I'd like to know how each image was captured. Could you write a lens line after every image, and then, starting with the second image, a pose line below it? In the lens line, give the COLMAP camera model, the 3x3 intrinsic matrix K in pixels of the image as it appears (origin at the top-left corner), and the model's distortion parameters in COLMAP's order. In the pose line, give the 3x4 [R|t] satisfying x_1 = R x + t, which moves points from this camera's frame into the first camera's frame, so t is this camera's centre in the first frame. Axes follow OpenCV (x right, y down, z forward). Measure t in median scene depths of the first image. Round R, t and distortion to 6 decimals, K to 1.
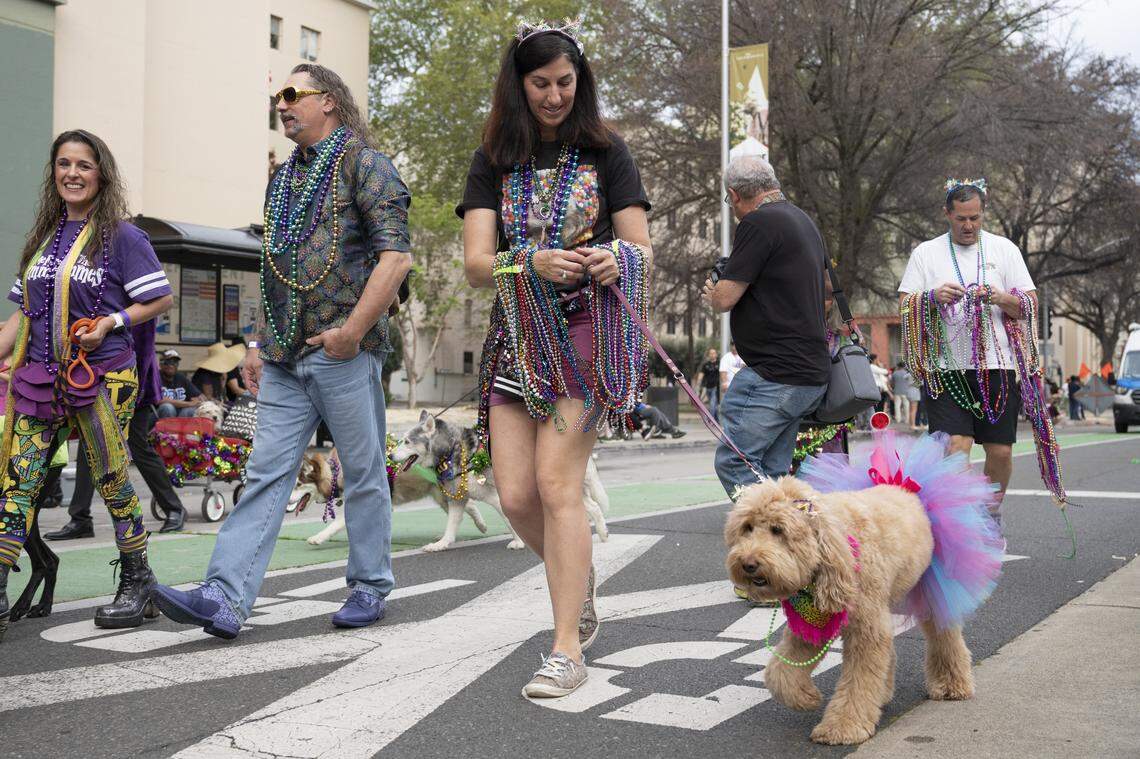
lens RADIAL K [[1445.0, 0, 505.1], [0, 1445.0, 353.9], [0, 0, 1]] dist [0.010042, -0.028947]
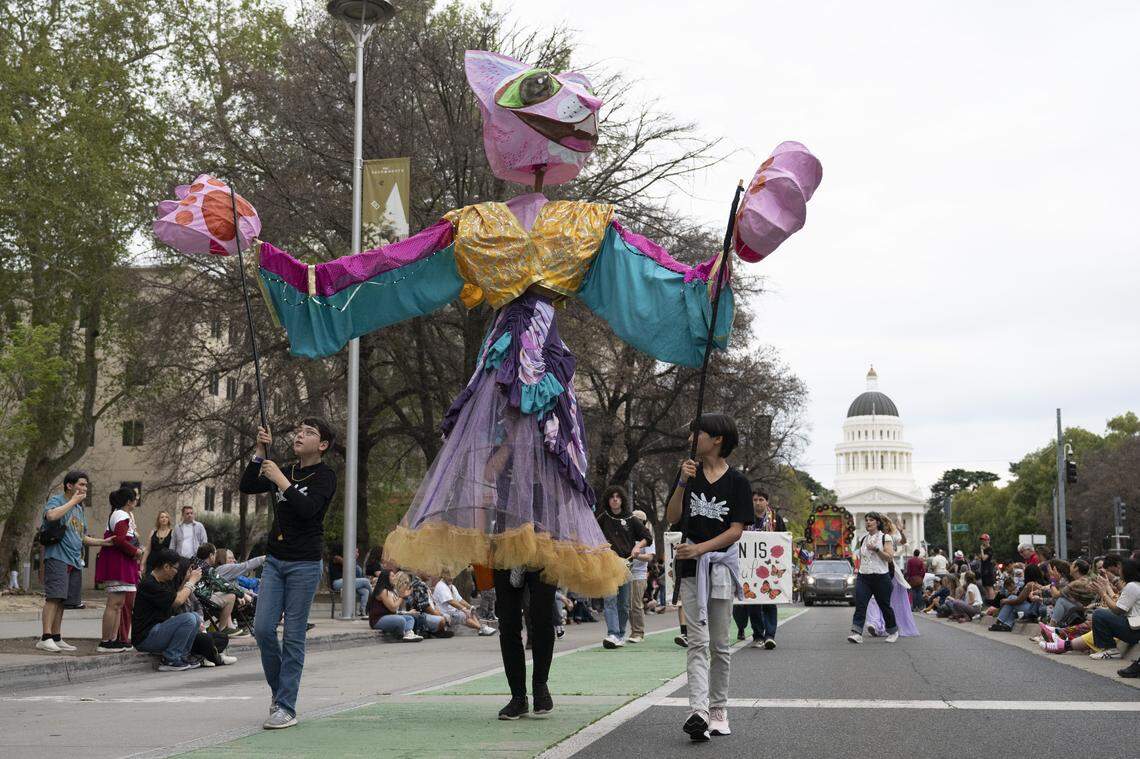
lens RADIAL K [[1502.0, 0, 569.3], [0, 1502.0, 397.5], [0, 0, 1]] dist [0.005068, -0.003156]
pose [[0.931982, 0.044557, 0.359756, -0.025827], [-0.010862, 0.995404, -0.095144, 0.004686], [-0.362342, 0.084765, 0.928183, 0.102251]]
